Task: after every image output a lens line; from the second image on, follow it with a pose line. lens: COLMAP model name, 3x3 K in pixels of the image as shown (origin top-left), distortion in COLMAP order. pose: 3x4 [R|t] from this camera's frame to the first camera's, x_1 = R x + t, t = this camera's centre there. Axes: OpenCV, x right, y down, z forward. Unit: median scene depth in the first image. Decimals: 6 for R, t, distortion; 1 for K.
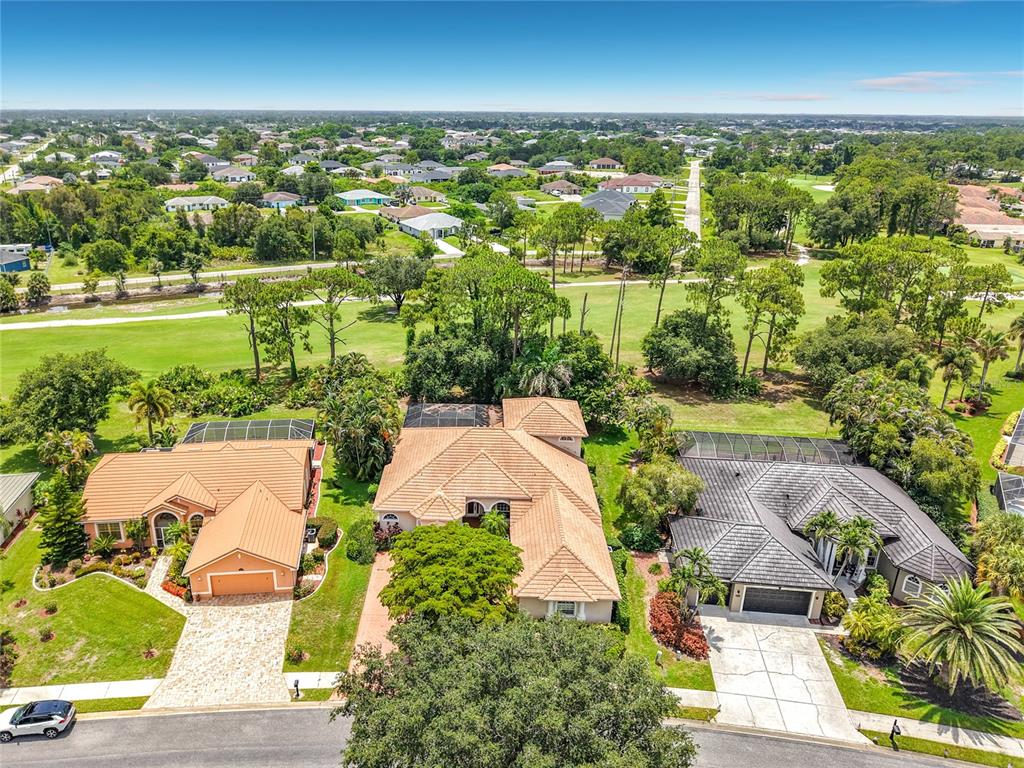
lens RADIAL K [[717.4, 0, 450.9], [0, 717.4, 382.7], [0, 0, 1]] dist [-0.012581, 0.000631]
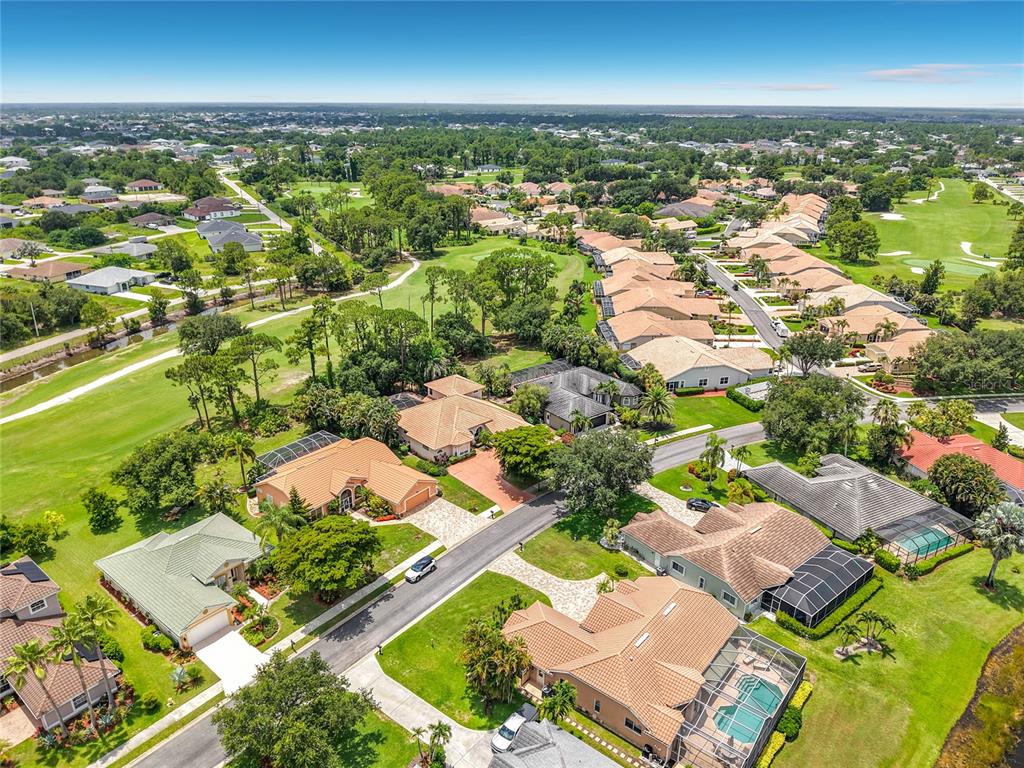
lens RADIAL K [[698.2, 0, 512.0], [0, 698.2, 384.0], [0, 0, 1]] dist [0.004155, -0.004043]
pose [[0.702178, -0.267087, 0.660008, -1.005734], [0.250734, 0.960354, 0.121875, -0.146292], [-0.666392, 0.079908, 0.741307, -0.469409]]
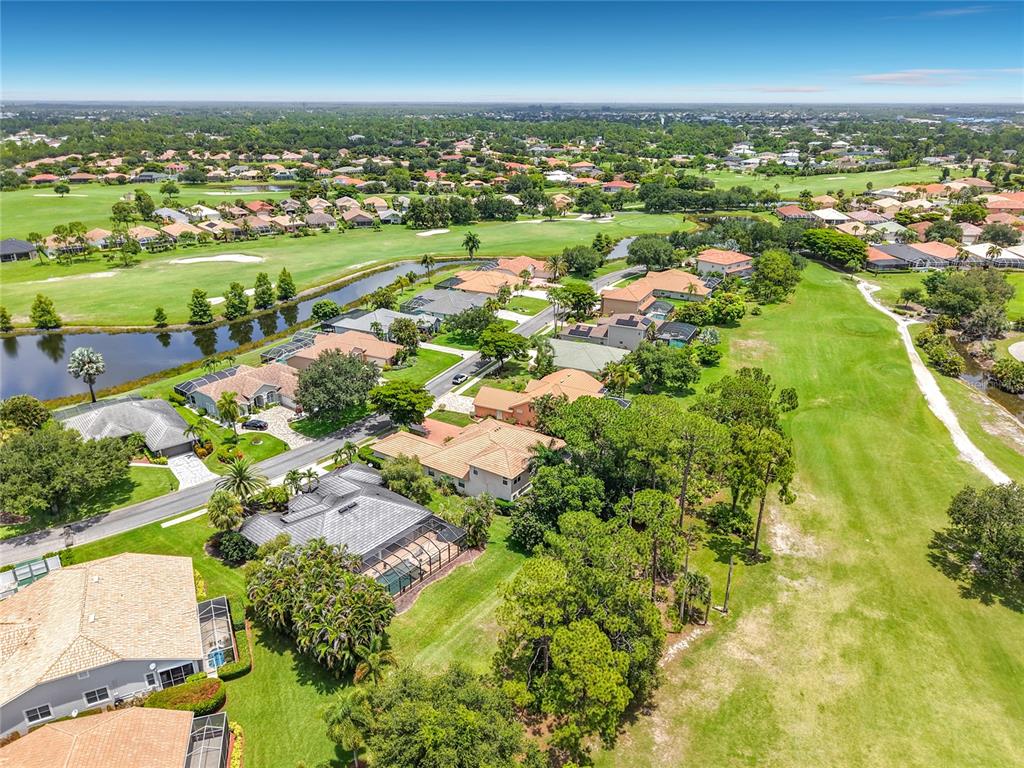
lens RADIAL K [[698.2, 0, 512.0], [0, 698.2, 384.0], [0, 0, 1]] dist [0.004155, -0.004043]
pose [[-0.527710, 0.311792, -0.790132, 1.250616], [-0.309203, 0.795868, 0.520565, -0.857821], [0.791148, 0.519018, -0.323580, 1.450111]]
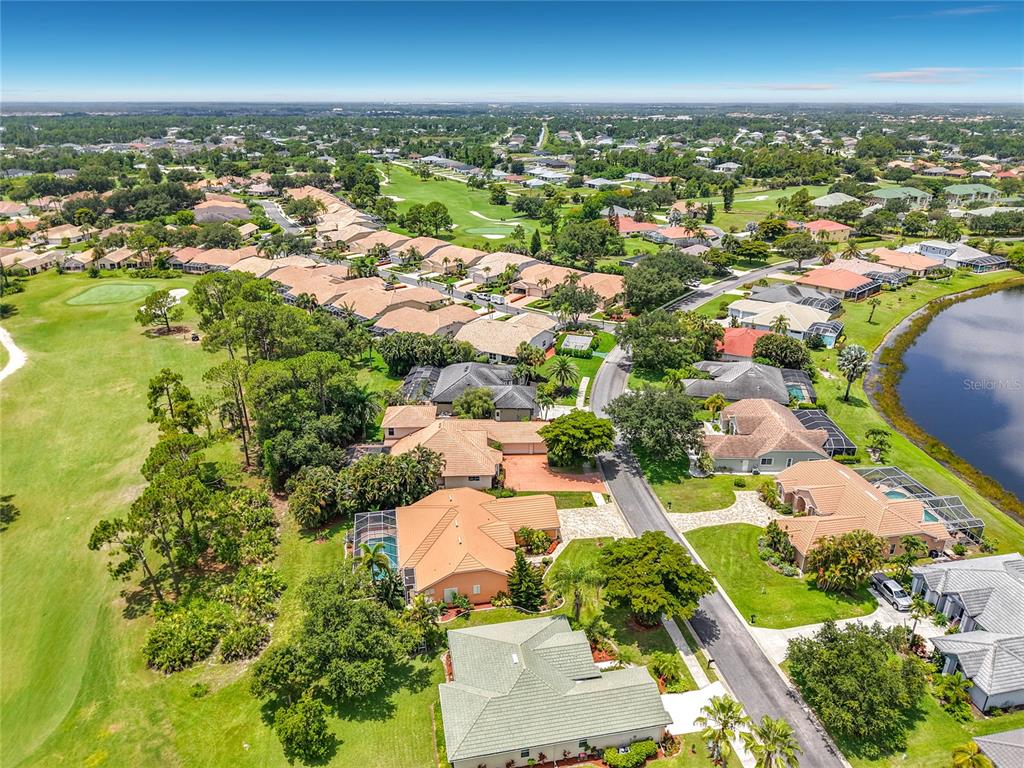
lens RADIAL K [[700.2, 0, 512.0], [0, 700.2, 384.0], [0, 0, 1]] dist [0.024623, -0.045214]
pose [[-0.086125, -0.375551, 0.922791, -1.423517], [0.356086, 0.853448, 0.380564, -0.574025], [-0.930476, 0.361370, 0.060225, 0.677524]]
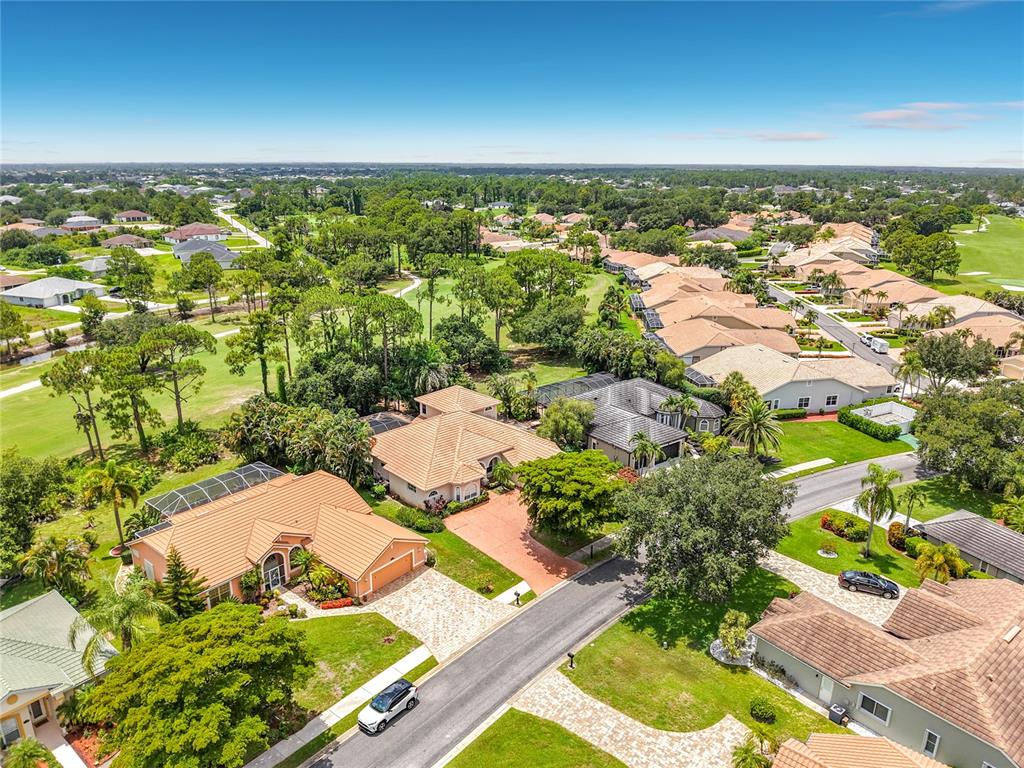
lens RADIAL K [[710.1, 0, 512.8], [0, 710.1, 370.4], [0, 0, 1]] dist [-0.020044, 0.000777]
pose [[0.710324, -0.199038, 0.675147, -0.683661], [0.248078, 0.968430, 0.024496, -0.012514], [-0.658708, 0.150089, 0.737277, -0.022427]]
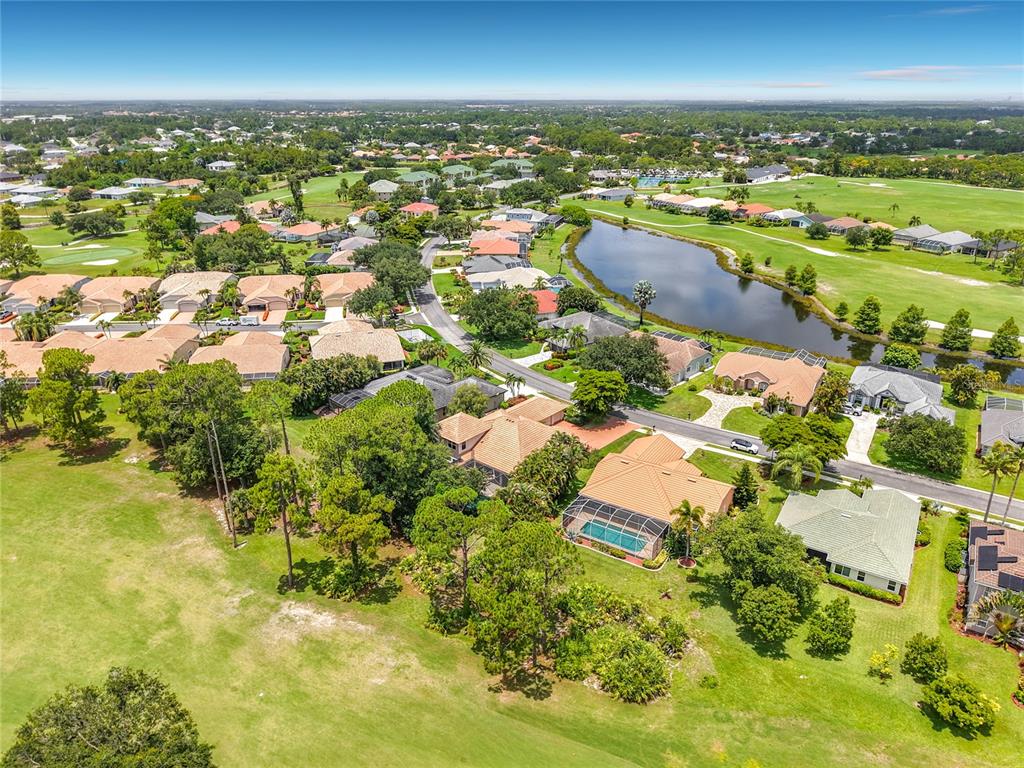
lens RADIAL K [[710.1, 0, 512.8], [0, 710.1, 370.4], [0, 0, 1]] dist [-0.020044, 0.000777]
pose [[-0.782909, -0.226918, 0.579277, -0.878139], [0.220245, 0.769719, 0.599186, -0.999646], [-0.581847, 0.596691, -0.552642, 1.791296]]
